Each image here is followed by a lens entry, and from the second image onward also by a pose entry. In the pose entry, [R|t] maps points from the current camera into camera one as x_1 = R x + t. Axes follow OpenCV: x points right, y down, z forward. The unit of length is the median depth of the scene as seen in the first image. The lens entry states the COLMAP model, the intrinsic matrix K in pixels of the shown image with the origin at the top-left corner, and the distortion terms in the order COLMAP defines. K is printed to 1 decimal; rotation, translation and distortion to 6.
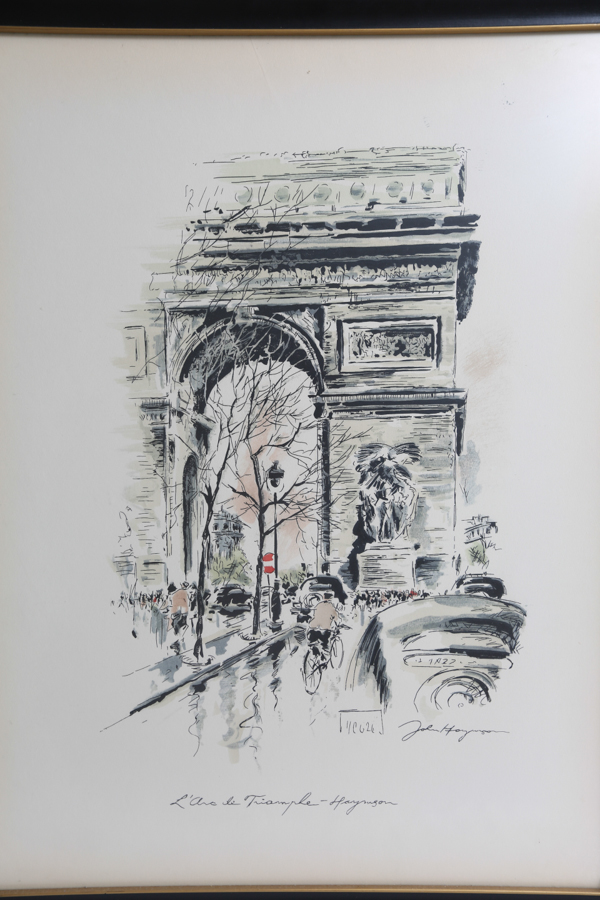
lens RADIAL K [[898.6, 0, 299.7], [0, 898.6, 450.1], [0, 0, 1]] dist [0.026660, 0.000000]
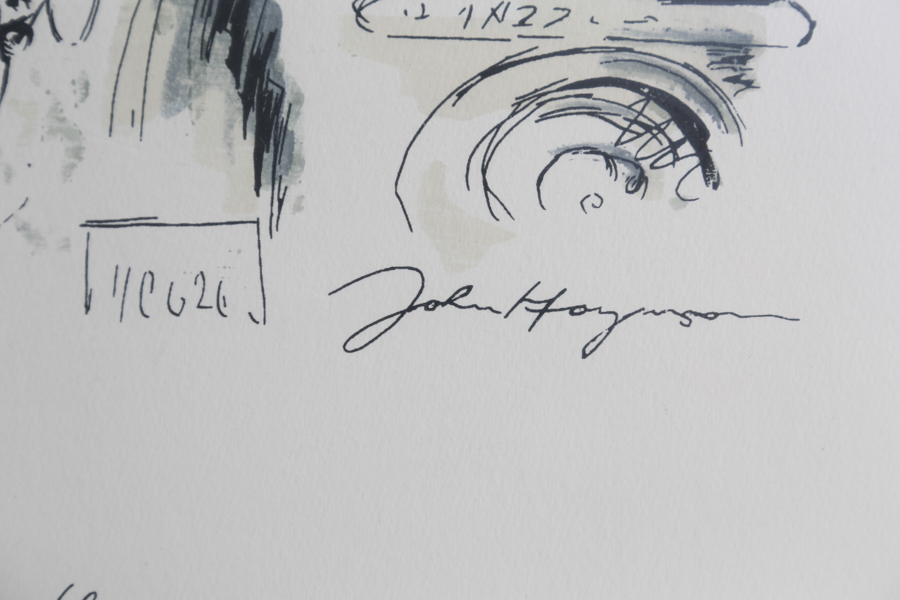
lens RADIAL K [[898.6, 0, 449.8], [0, 898.6, 299.9], [0, 0, 1]] dist [0.026660, 0.000000]
pose [[0.999717, 0.011750, -0.020662, 0.146667], [-0.013243, 0.997194, -0.073673, 0.326939], [0.019738, 0.073926, 0.997068, 0.765889]]
